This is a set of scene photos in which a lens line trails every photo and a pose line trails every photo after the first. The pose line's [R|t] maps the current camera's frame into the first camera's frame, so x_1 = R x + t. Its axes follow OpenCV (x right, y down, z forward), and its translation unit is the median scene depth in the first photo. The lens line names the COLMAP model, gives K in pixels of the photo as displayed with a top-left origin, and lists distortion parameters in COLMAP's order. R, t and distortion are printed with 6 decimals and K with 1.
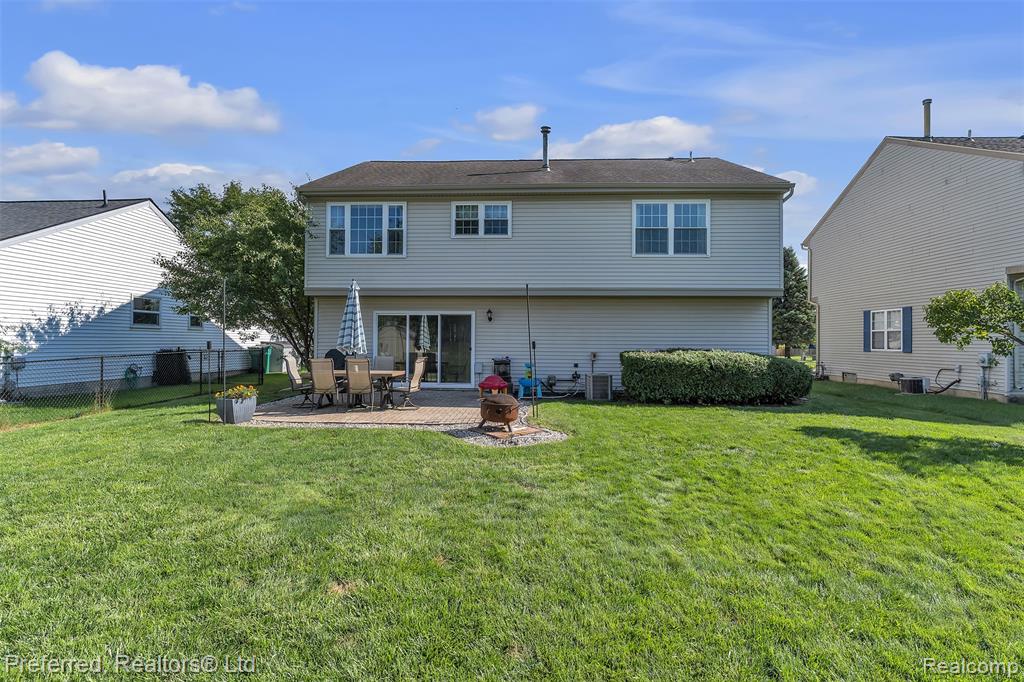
lens RADIAL K [[492.8, 0, 512.0], [0, 492.8, 341.0], [0, 0, 1]] dist [-0.002580, -0.000835]
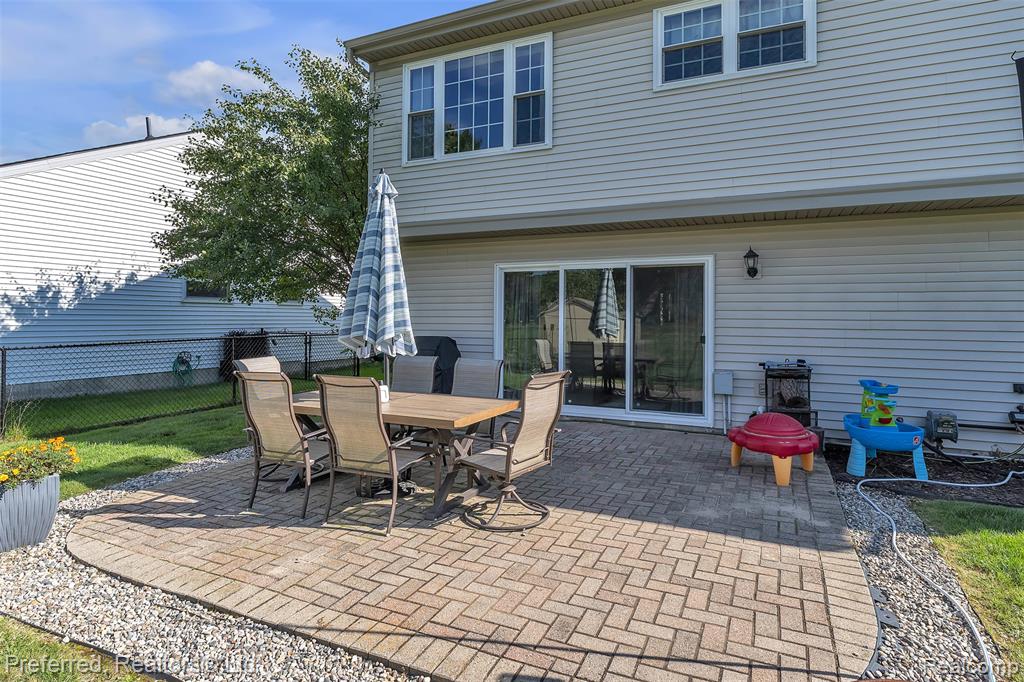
lens RADIAL K [[461.1, 0, 473.3], [0, 461.1, 306.3], [0, 0, 1]] dist [-0.000436, -0.000090]
pose [[0.945028, -0.006424, -0.326926, -0.141985], [0.002377, 0.999916, -0.012776, -0.010504], [0.326981, 0.011296, 0.944964, 0.555534]]
